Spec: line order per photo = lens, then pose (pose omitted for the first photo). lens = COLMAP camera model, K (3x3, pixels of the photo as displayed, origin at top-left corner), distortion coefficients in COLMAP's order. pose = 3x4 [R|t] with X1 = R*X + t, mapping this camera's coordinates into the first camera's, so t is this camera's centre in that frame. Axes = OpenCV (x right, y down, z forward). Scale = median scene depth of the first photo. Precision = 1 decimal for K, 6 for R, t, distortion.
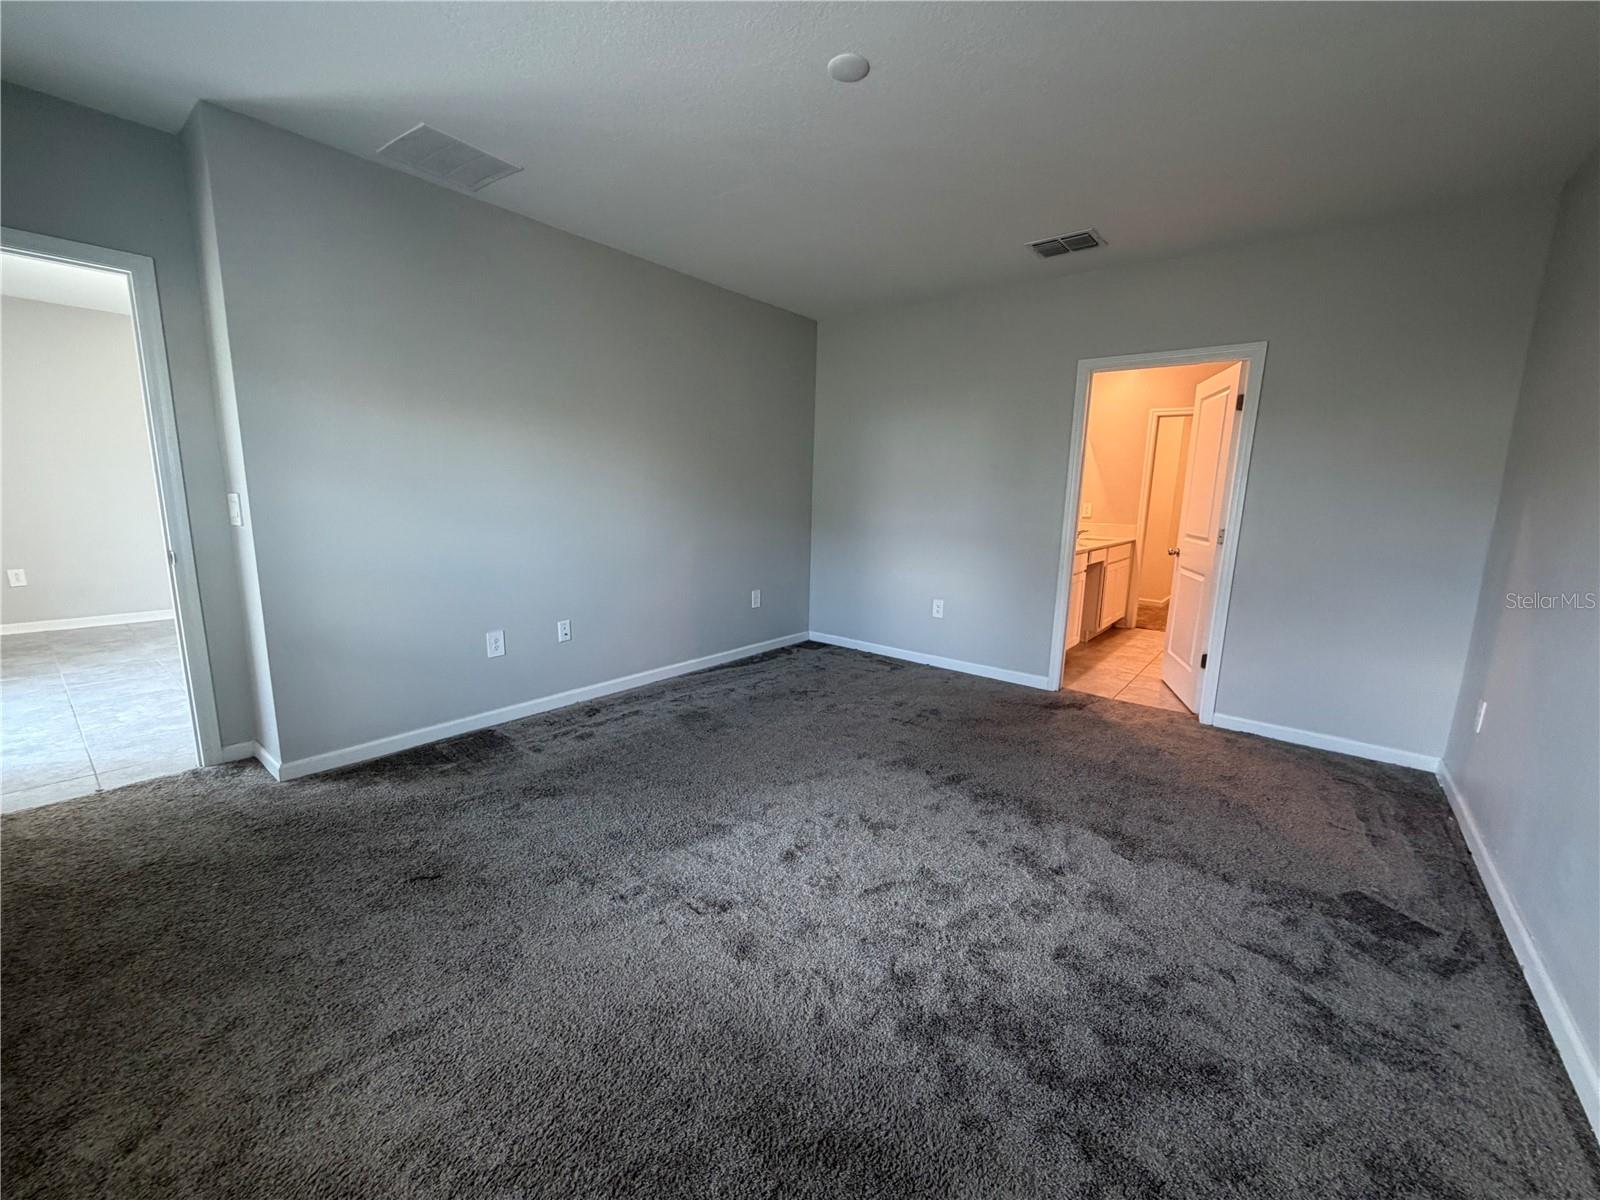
lens RADIAL K [[641.0, 0, 802.2], [0, 641.0, 603.5], [0, 0, 1]] dist [0.000148, 0.000200]
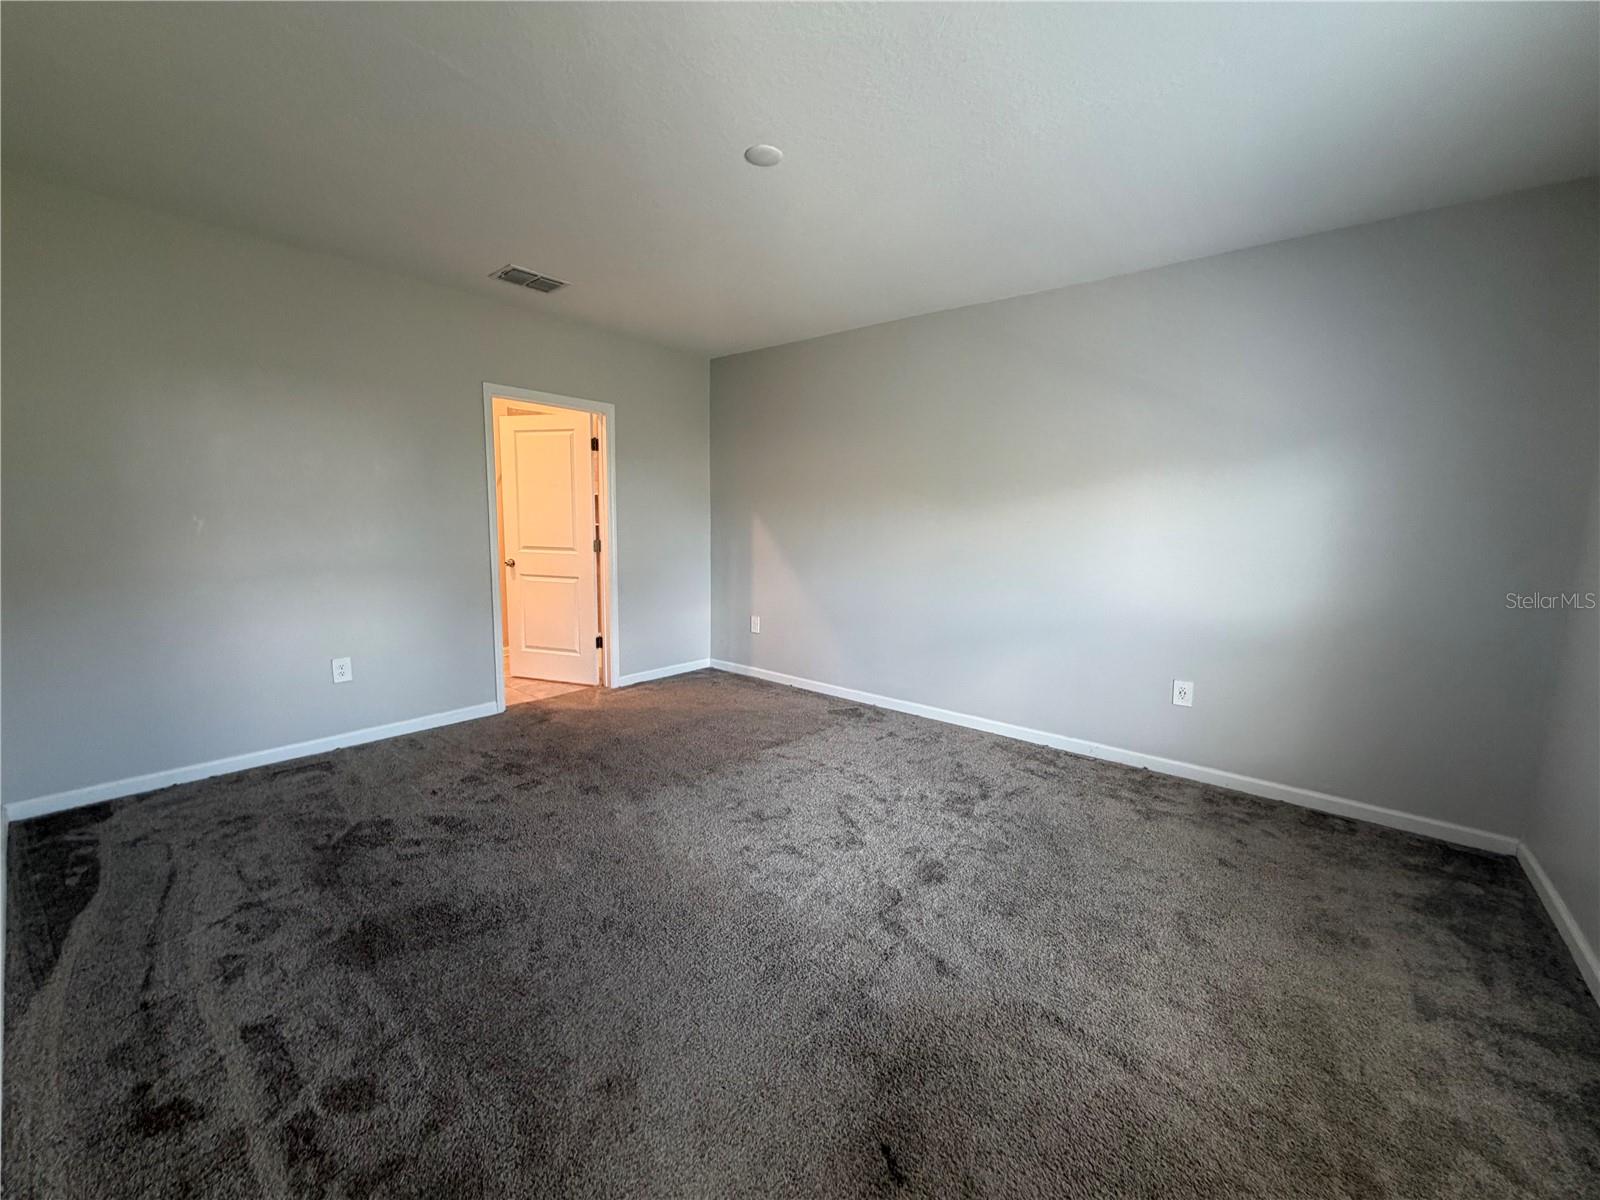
lens RADIAL K [[641.0, 0, 802.6], [0, 641.0, 596.4], [0, 0, 1]] dist [0.000148, 0.000200]
pose [[0.010844, -0.148601, 0.988838, -0.663941], [0.158610, 0.976632, 0.145028, -0.129929], [-0.987282, 0.155267, 0.034160, 0.577408]]
